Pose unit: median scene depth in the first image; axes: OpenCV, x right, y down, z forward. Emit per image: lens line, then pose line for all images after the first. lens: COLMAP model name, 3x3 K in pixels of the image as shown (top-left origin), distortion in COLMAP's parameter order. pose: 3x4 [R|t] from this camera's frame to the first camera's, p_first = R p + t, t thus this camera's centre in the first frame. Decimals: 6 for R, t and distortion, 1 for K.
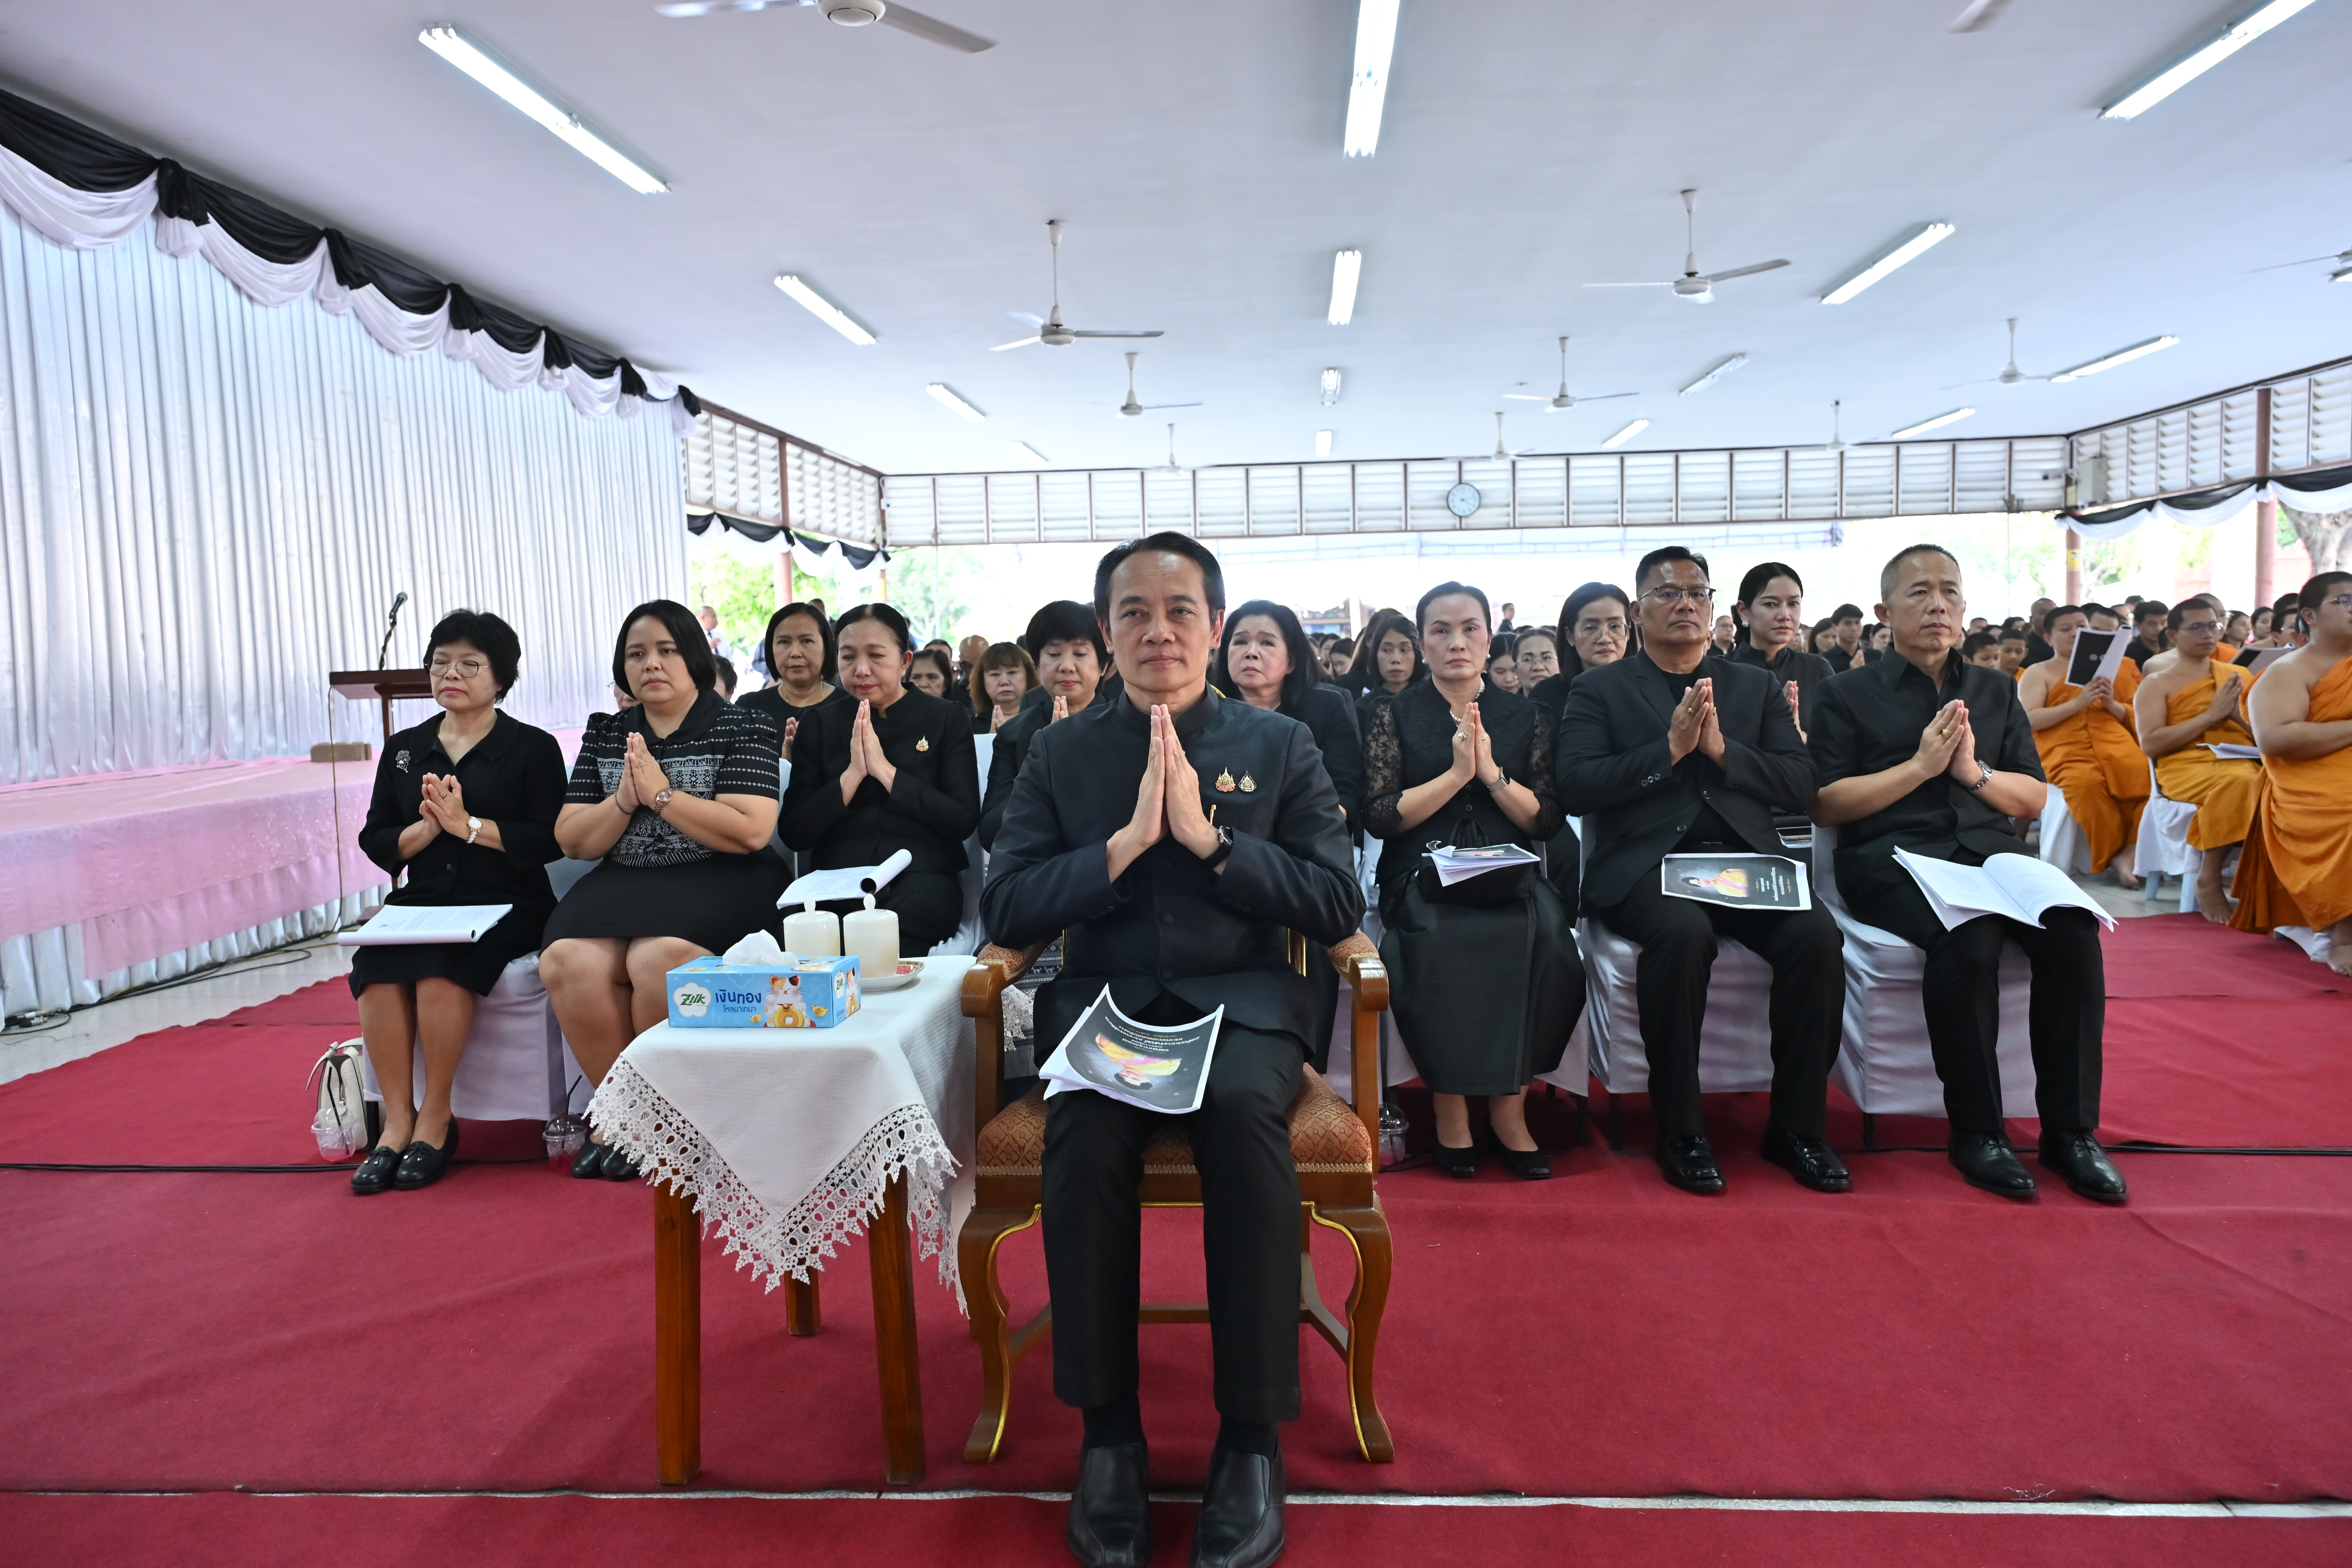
lens RADIAL K [[1665.2, 0, 1176.0], [0, 1665.2, 784.0], [0, 0, 1]] dist [0.059582, -0.101629]
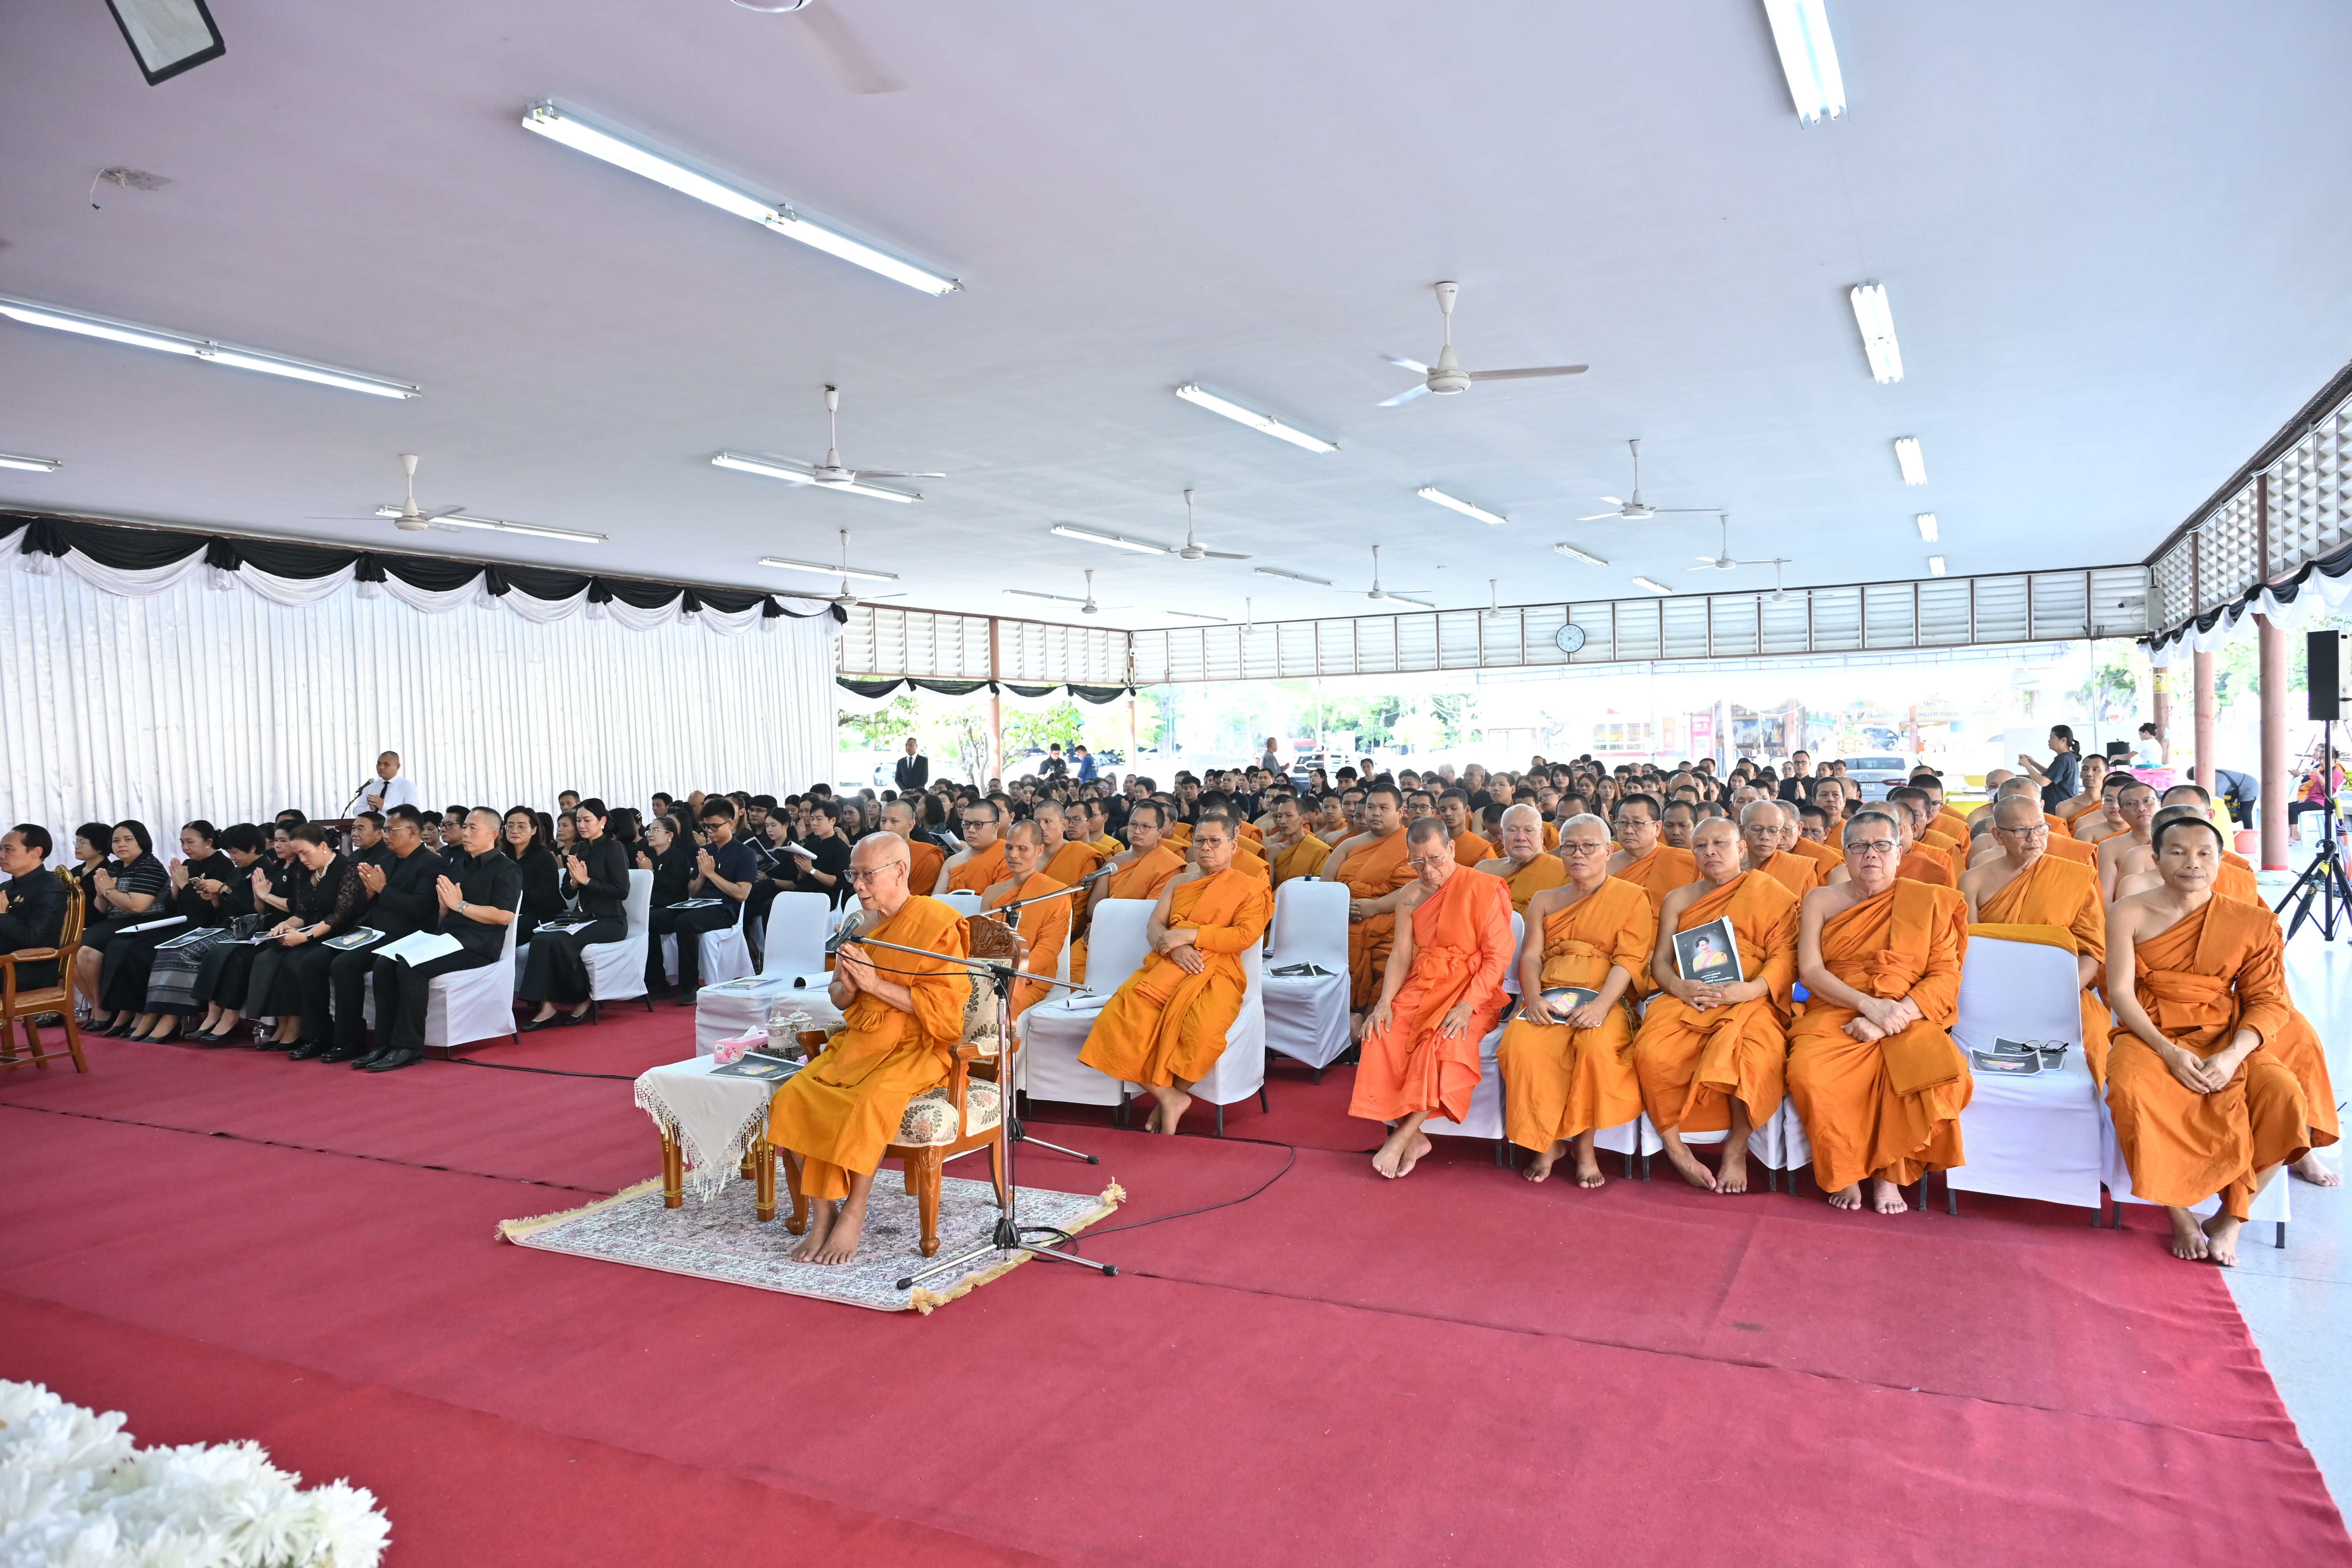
lens RADIAL K [[1561.6, 0, 1176.0], [0, 1561.6, 784.0], [0, 0, 1]] dist [-0.011673, -0.000688]
pose [[0.918837, 0.008779, -0.394539, 0.421680], [-0.026872, 0.998824, -0.040356, -0.020828], [0.393721, 0.047683, 0.917992, -0.123863]]
